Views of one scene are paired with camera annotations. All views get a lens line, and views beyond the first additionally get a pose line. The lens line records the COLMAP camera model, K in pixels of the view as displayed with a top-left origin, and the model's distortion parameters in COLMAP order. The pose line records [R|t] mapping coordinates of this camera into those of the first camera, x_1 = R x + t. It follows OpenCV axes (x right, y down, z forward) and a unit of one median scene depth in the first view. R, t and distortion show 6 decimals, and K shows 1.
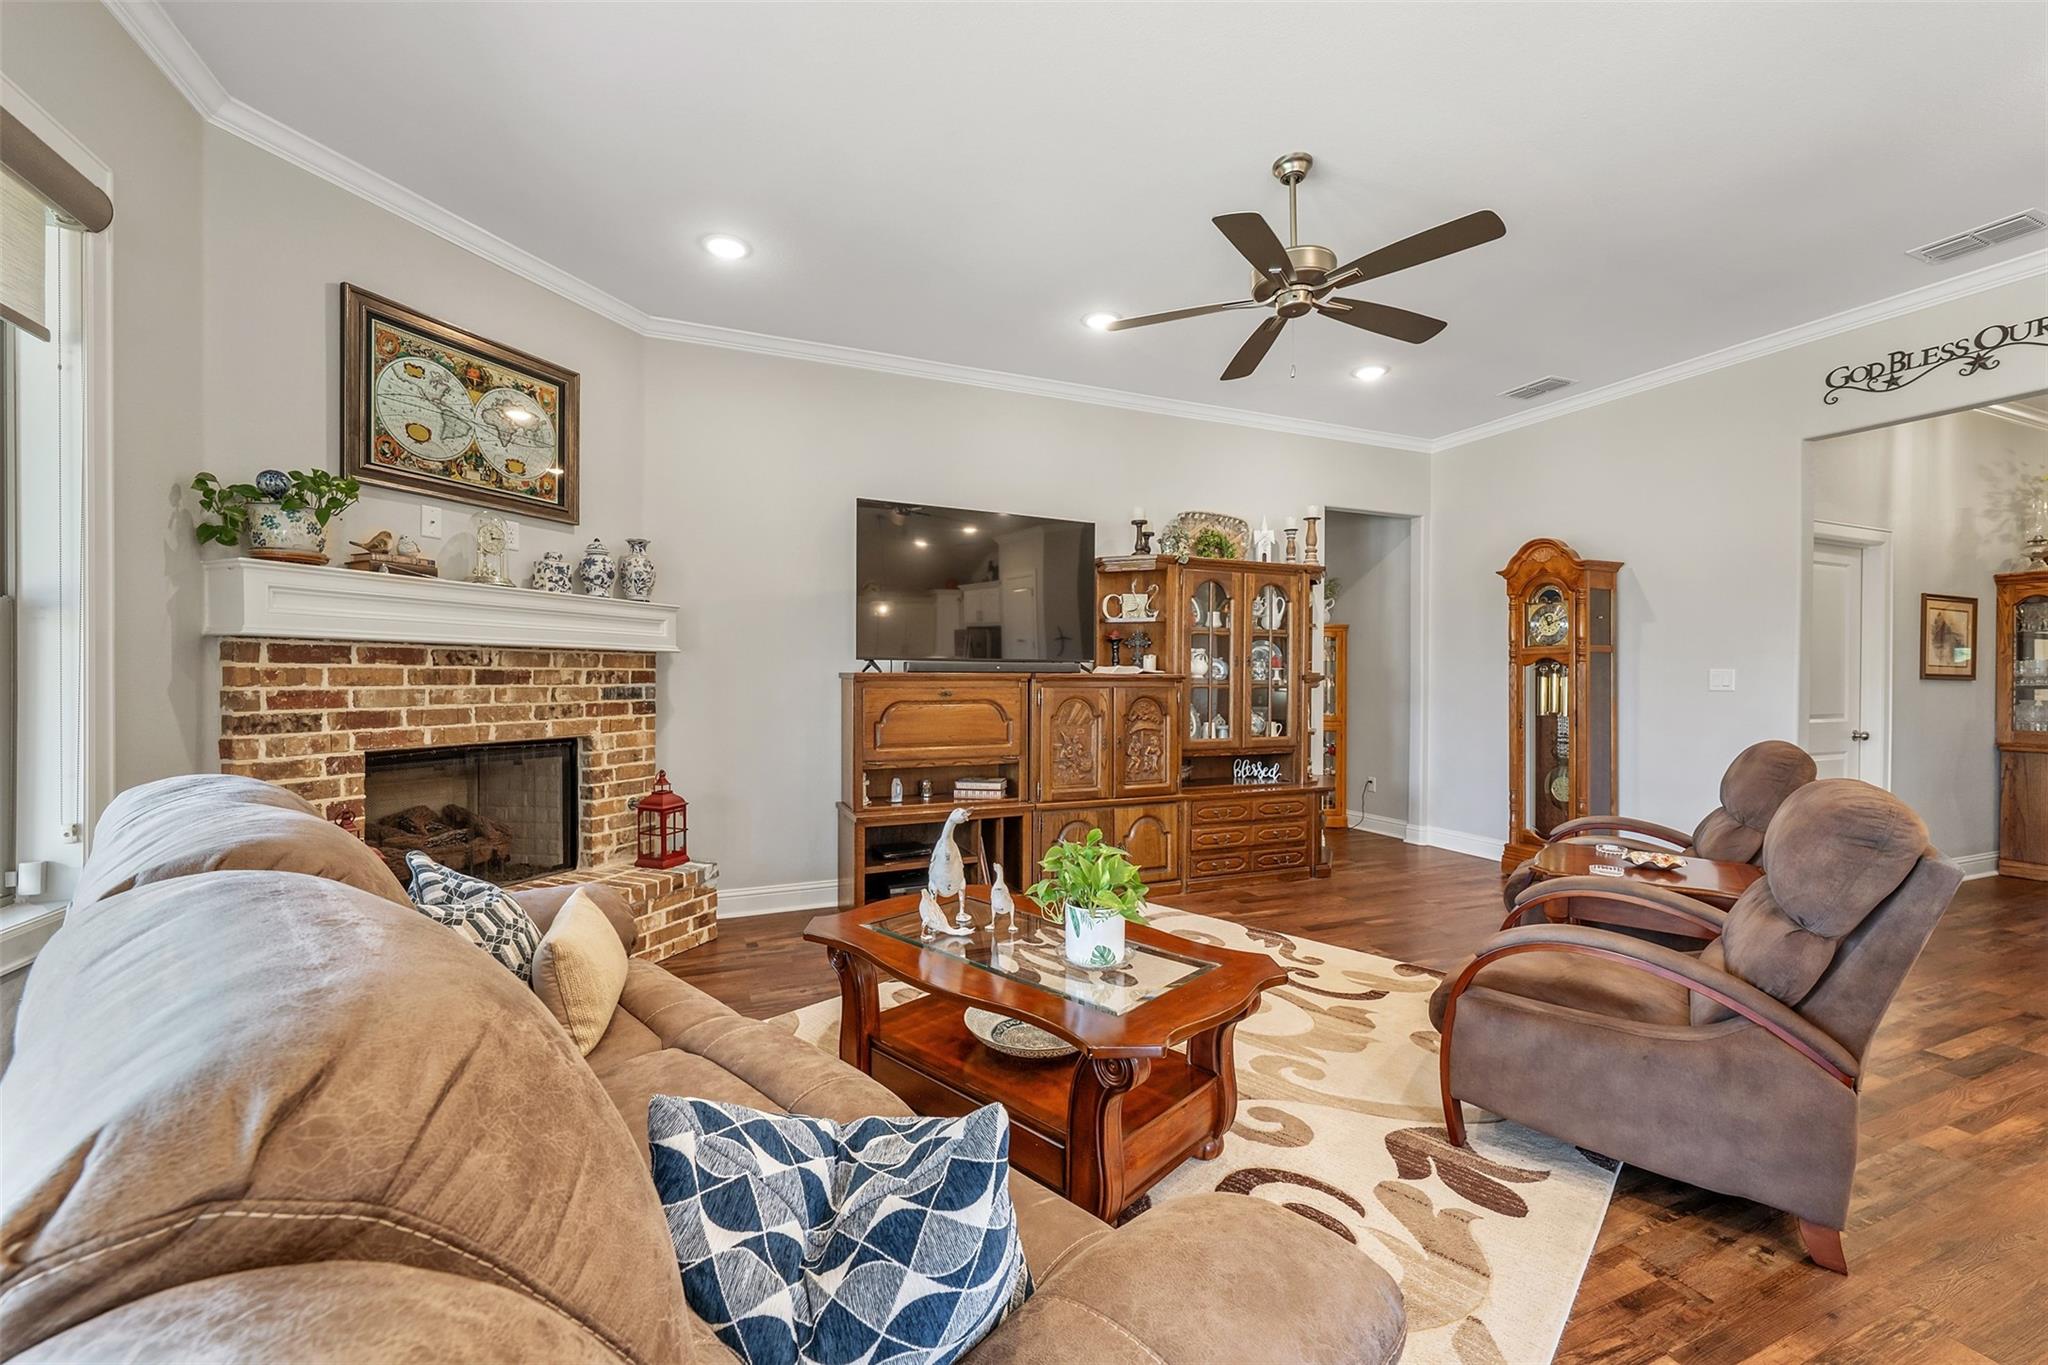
lens RADIAL K [[816.4, 0, 1024.0], [0, 816.4, 682.5], [0, 0, 1]] dist [-0.000059, -0.000052]
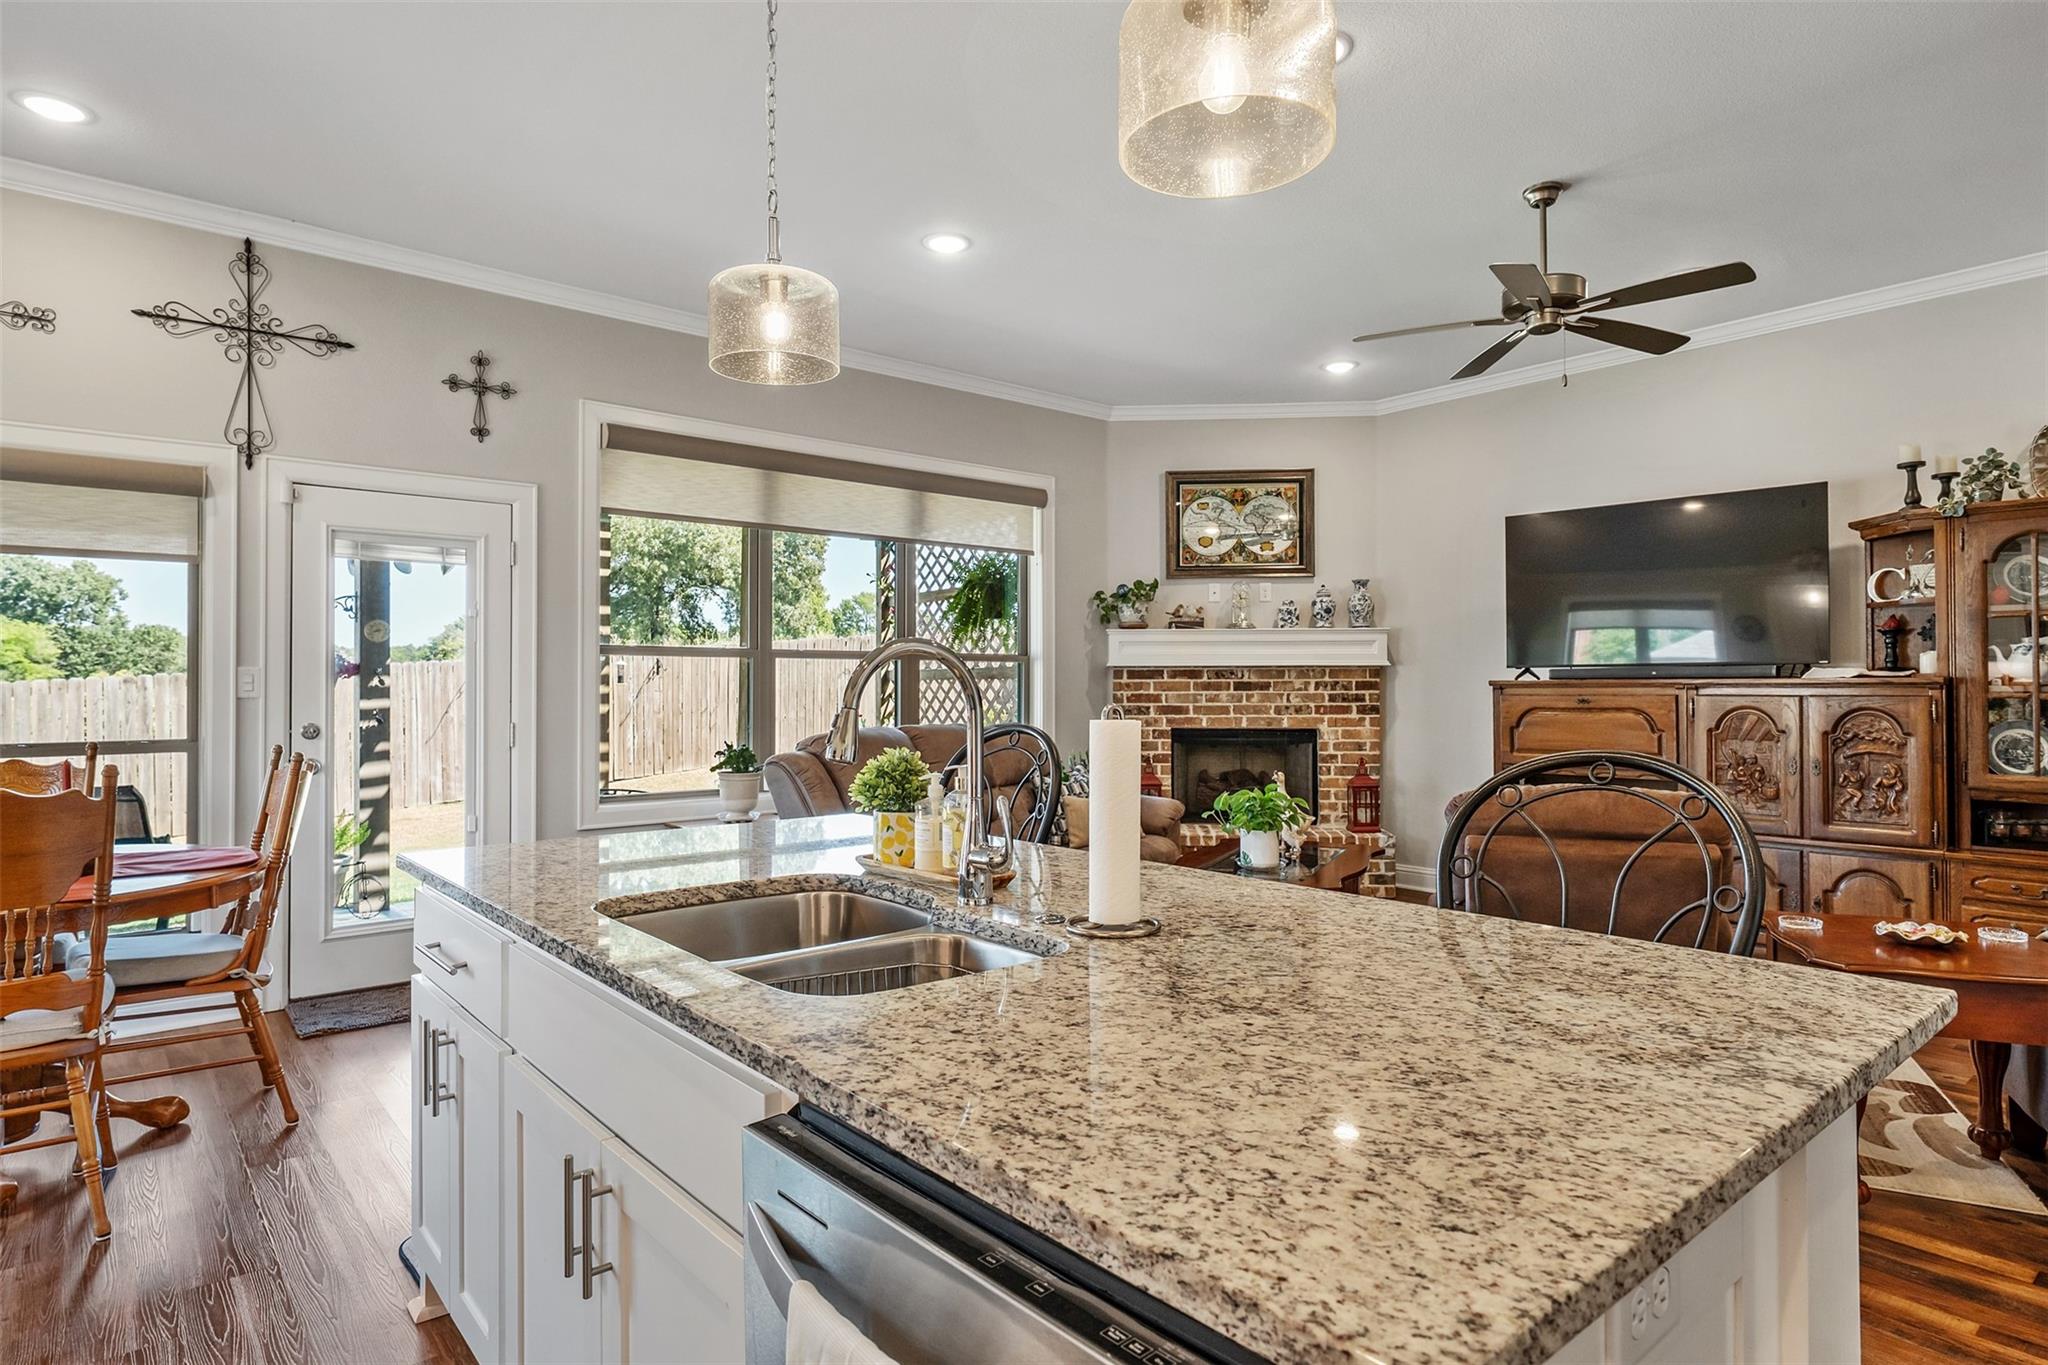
lens RADIAL K [[1117.4, 0, 1024.0], [0, 1117.4, 682.5], [0, 0, 1]] dist [0.002463, -0.000021]
pose [[0.294718, -0.008114, -0.955550, 1.224892], [-0.002585, 0.999954, -0.009289, 0.006995], [0.955581, 0.005208, 0.294683, -0.035312]]
